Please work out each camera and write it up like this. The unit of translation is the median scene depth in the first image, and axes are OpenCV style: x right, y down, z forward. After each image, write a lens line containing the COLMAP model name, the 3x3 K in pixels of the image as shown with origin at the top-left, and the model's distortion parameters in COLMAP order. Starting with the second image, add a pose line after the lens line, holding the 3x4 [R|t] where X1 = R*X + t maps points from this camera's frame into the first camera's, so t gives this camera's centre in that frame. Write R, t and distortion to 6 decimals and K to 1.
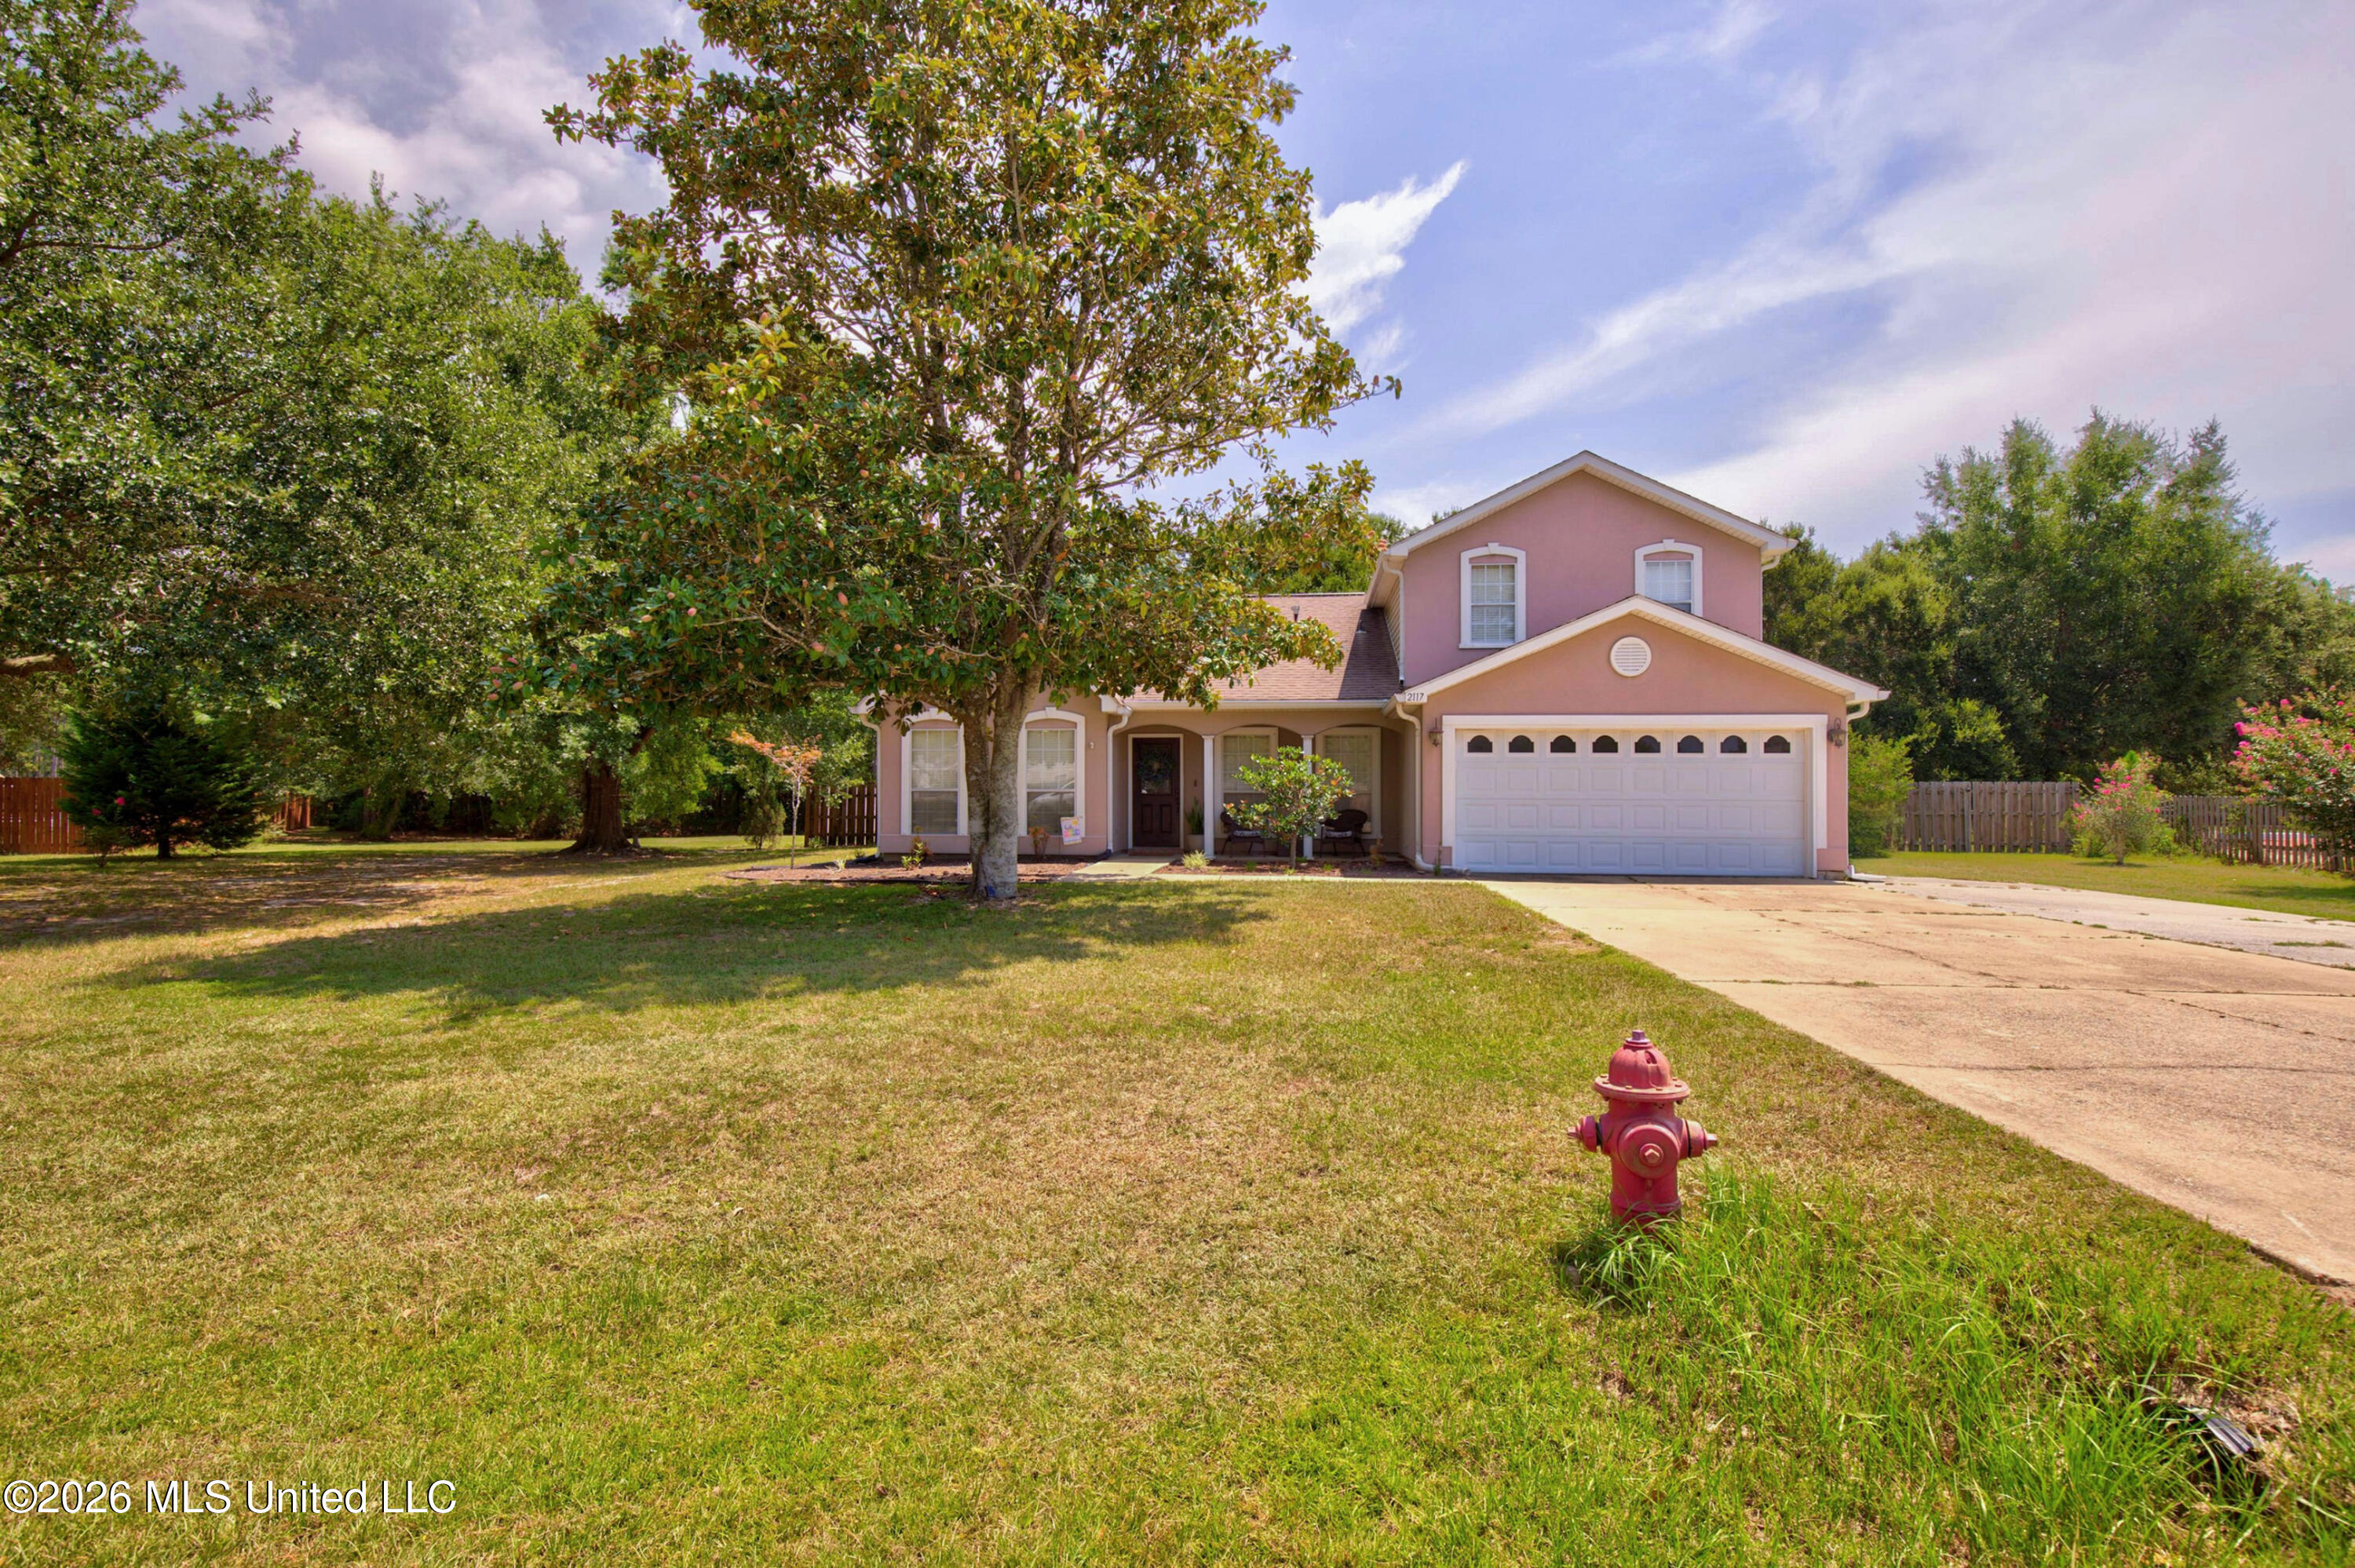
lens RADIAL K [[1127.9, 0, 1177.5], [0, 1127.9, 784.0], [0, 0, 1]] dist [-0.001627, 0.000074]
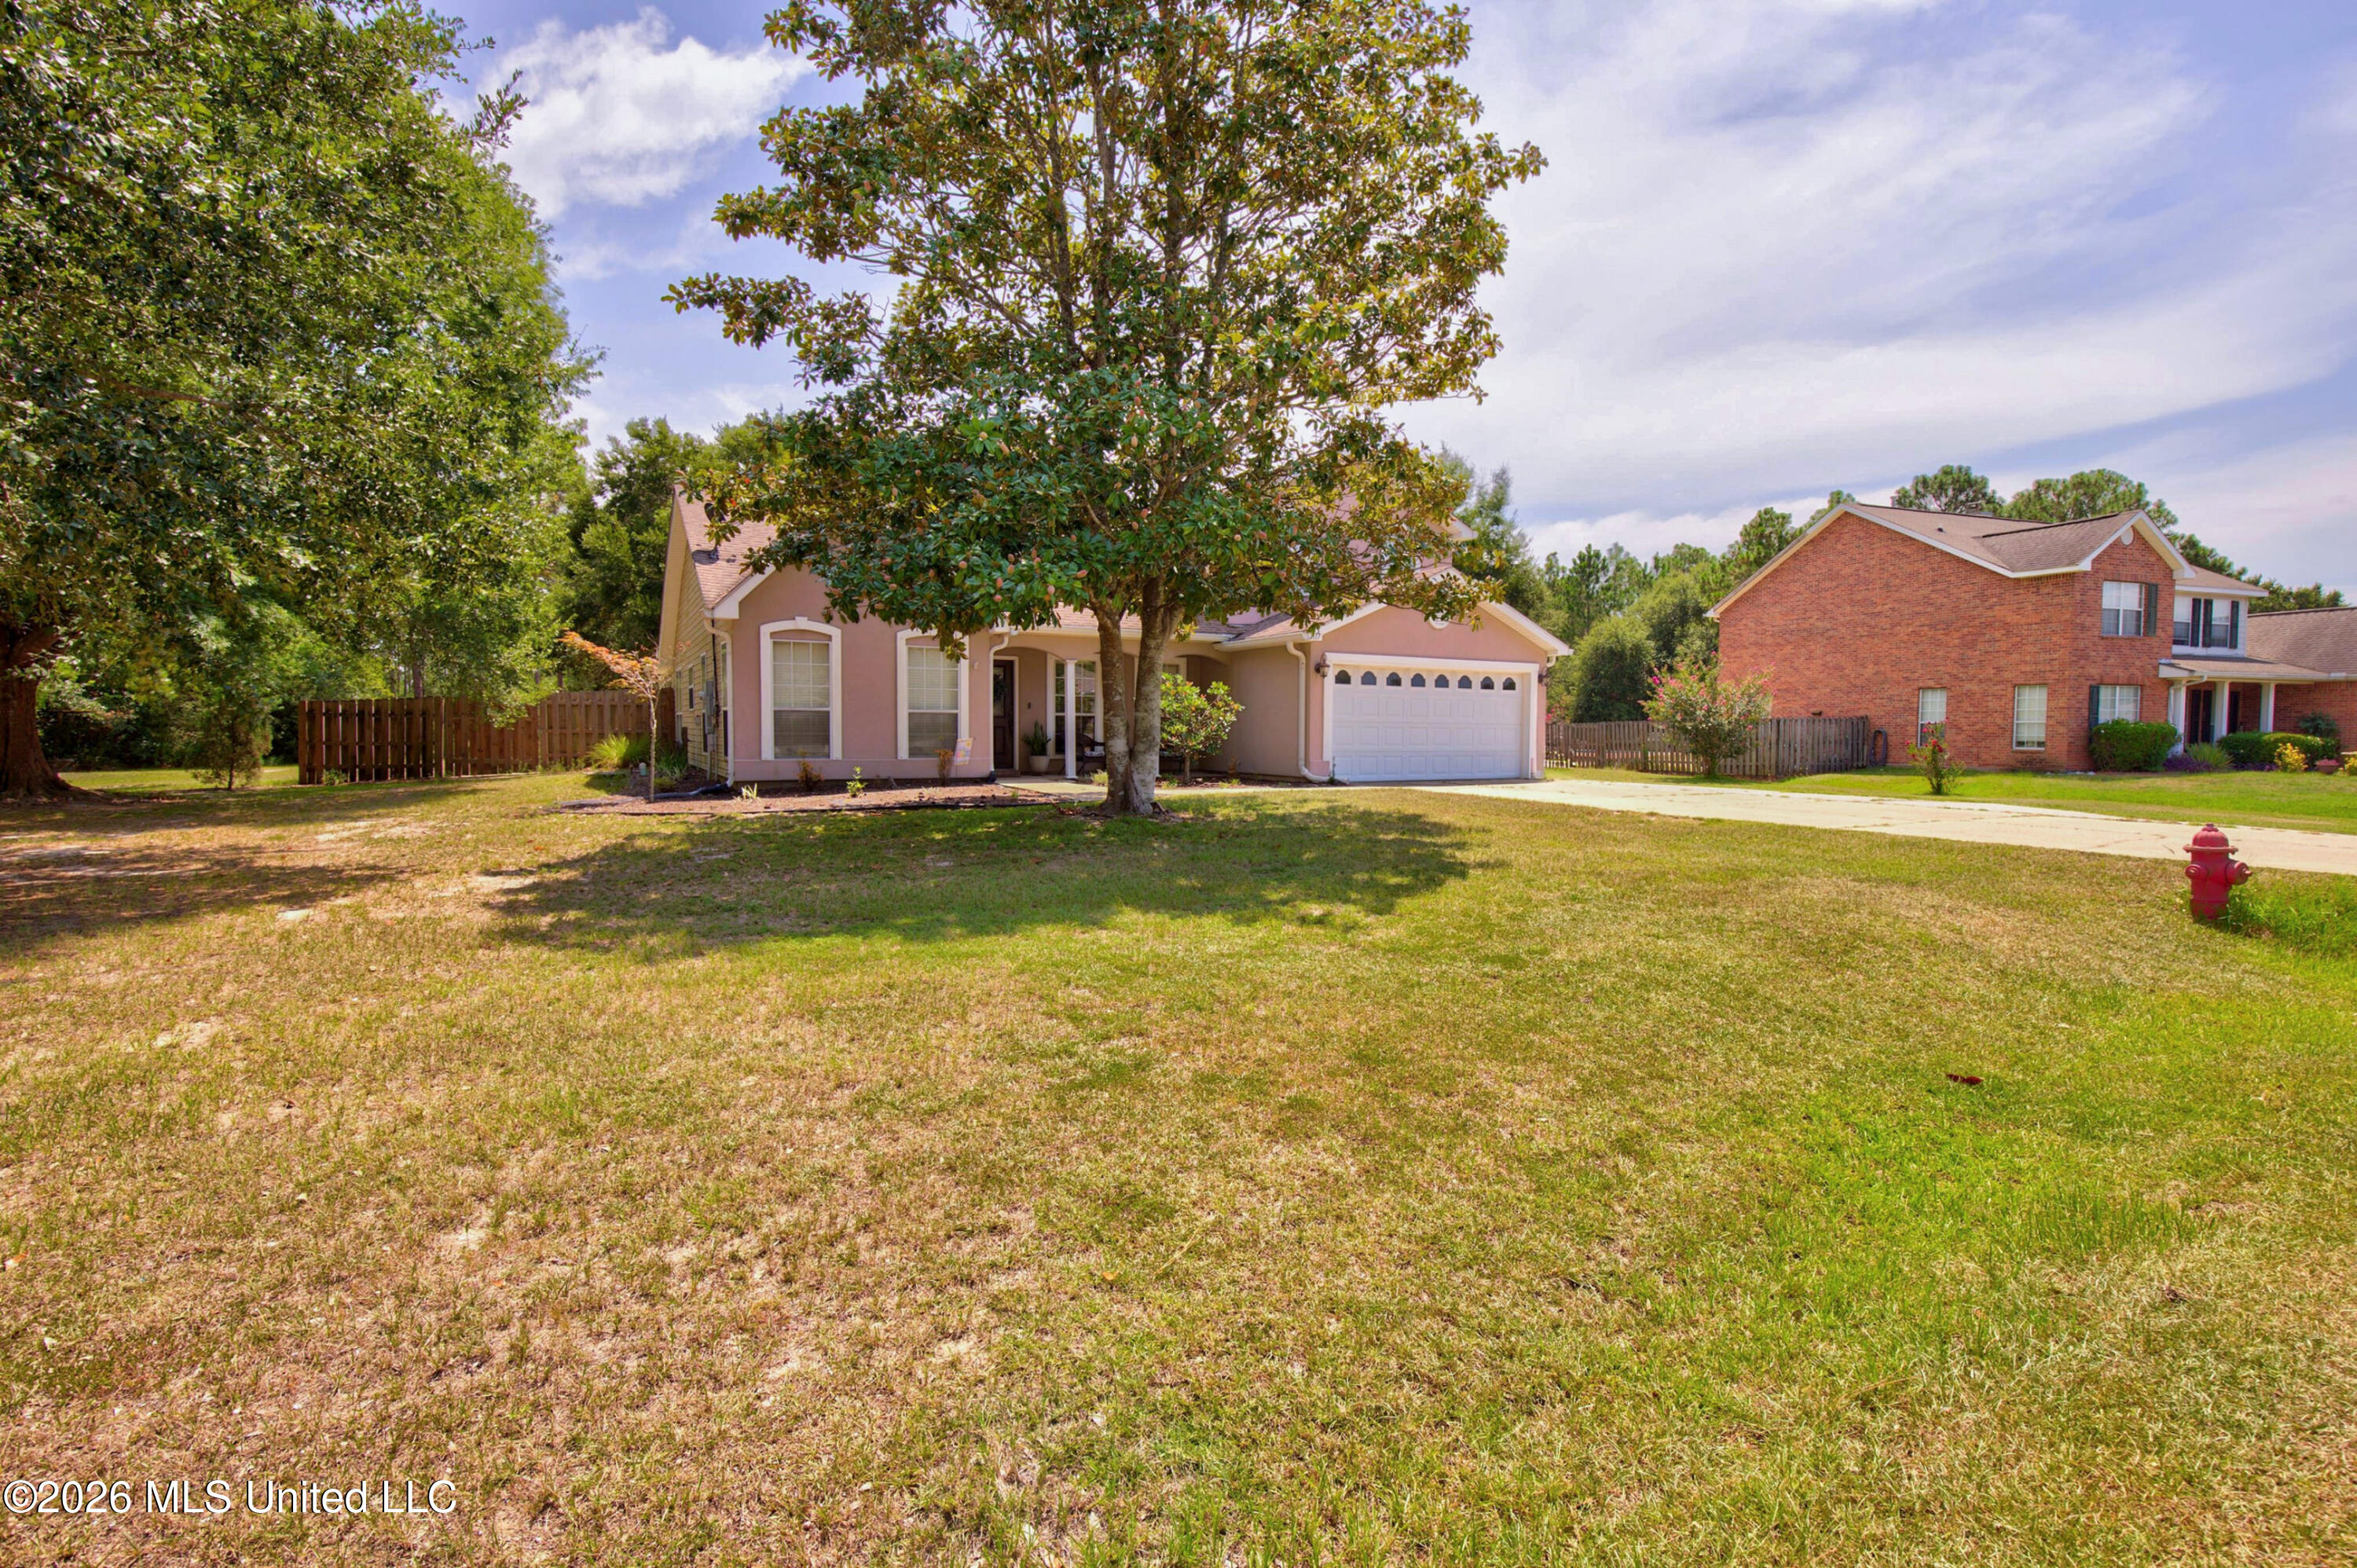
lens RADIAL K [[1129.0, 0, 1178.5], [0, 1129.0, 784.0], [0, 0, 1]] dist [-0.001627, 0.000074]
pose [[0.798046, -0.027919, 0.601949, -0.615640], [-0.012707, 0.997924, 0.063131, 0.005020], [-0.602462, -0.058031, 0.796035, 0.128931]]
